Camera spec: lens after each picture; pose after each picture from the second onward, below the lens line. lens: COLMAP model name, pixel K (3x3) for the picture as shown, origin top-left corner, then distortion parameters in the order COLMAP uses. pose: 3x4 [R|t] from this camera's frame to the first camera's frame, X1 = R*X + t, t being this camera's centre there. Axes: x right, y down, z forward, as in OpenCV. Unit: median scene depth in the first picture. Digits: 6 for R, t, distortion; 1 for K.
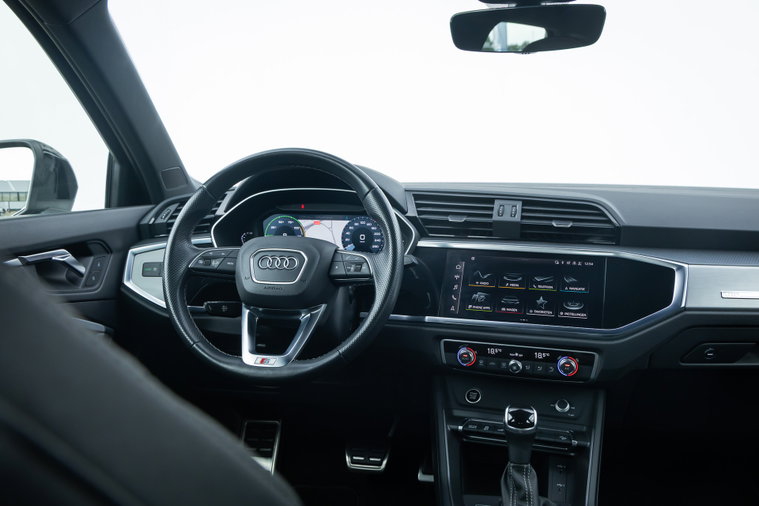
lens RADIAL K [[674.4, 0, 379.5], [0, 674.4, 253.0], [0, 0, 1]] dist [0.001021, -0.007740]
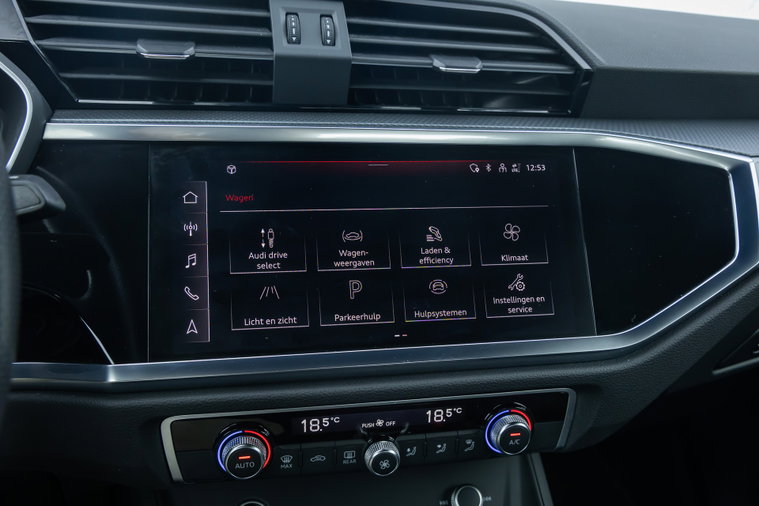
lens RADIAL K [[709.7, 0, 379.5], [0, 709.7, 253.0], [0, 0, 1]] dist [-0.003713, -0.007624]
pose [[0.854085, -0.129436, 0.503771, 0.016788], [0.034083, 0.980387, 0.194112, -0.018225], [-0.519016, -0.148618, 0.841745, 0.674474]]
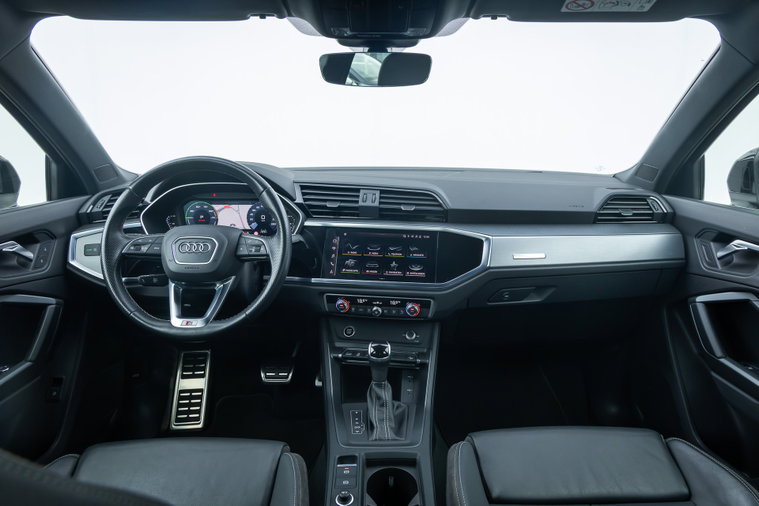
lens RADIAL K [[512.2, 0, 379.5], [0, 512.2, 253.0], [0, 0, 1]] dist [0.006315, 0.001378]
pose [[0.984768, -0.044910, 0.167974, 0.031965], [0.025413, 0.992869, 0.116471, -0.075416], [-0.172007, -0.110428, 0.978887, -0.033390]]
